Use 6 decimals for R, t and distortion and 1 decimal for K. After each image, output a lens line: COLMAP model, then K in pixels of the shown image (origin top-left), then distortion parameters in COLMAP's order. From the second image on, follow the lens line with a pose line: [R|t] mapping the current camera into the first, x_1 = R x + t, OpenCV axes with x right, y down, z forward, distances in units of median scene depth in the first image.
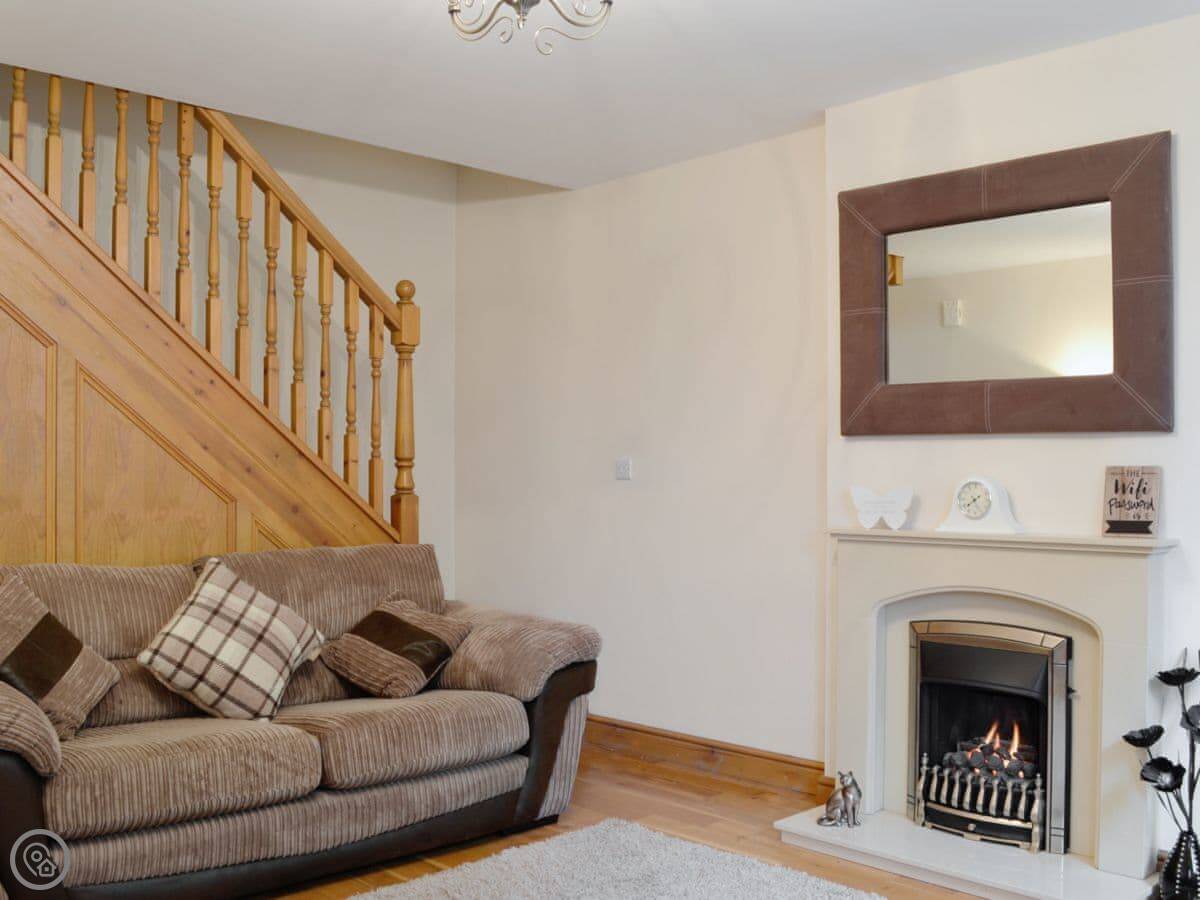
lens RADIAL K [[1096.3, 0, 600.0], [0, 1096.3, 450.0], [0, 0, 1]] dist [-0.068219, 0.004089]
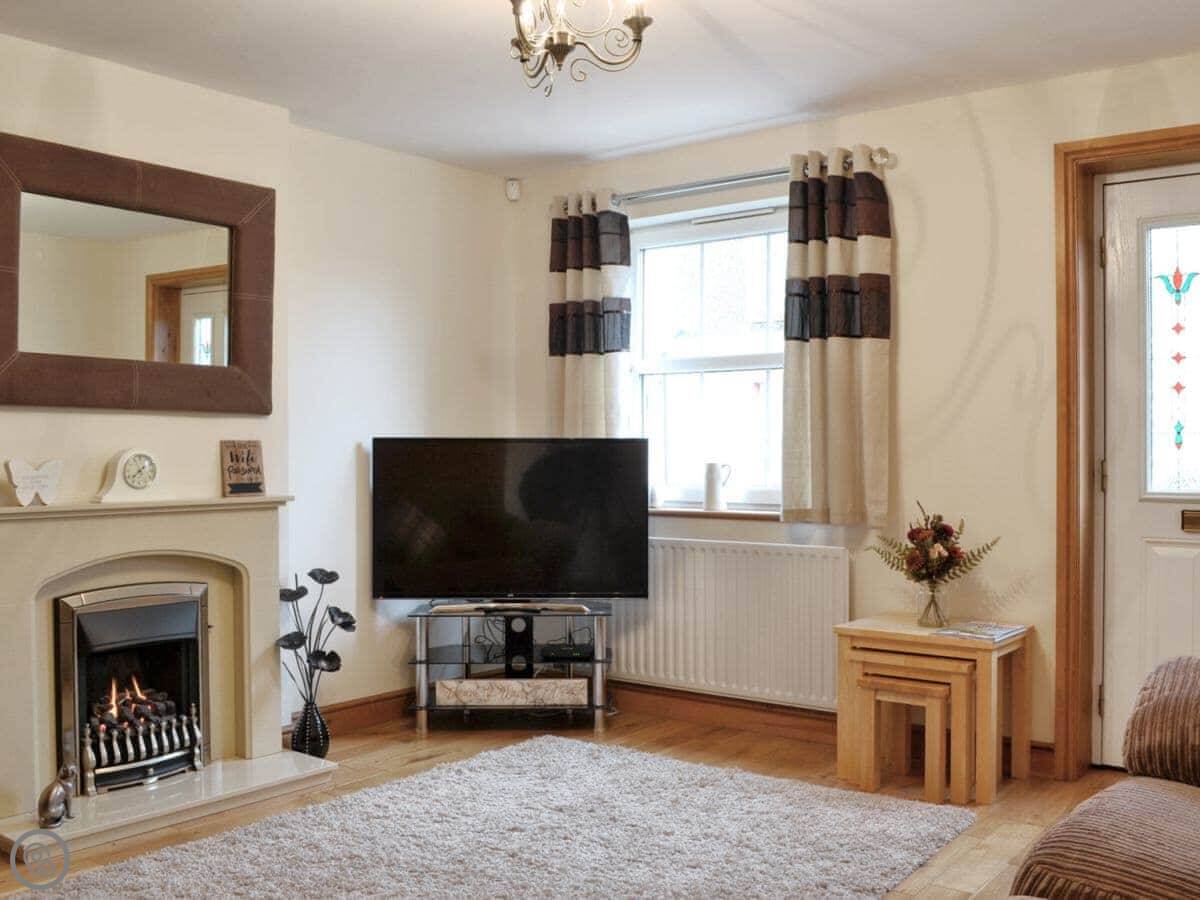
lens RADIAL K [[1096.3, 0, 600.0], [0, 1096.3, 450.0], [0, 0, 1]] dist [-0.068219, 0.004089]
pose [[-0.119619, -0.003006, 0.992815, -0.827080], [-0.019094, 0.999817, 0.000726, 0.016884], [-0.992636, -0.018870, -0.119654, 0.722460]]
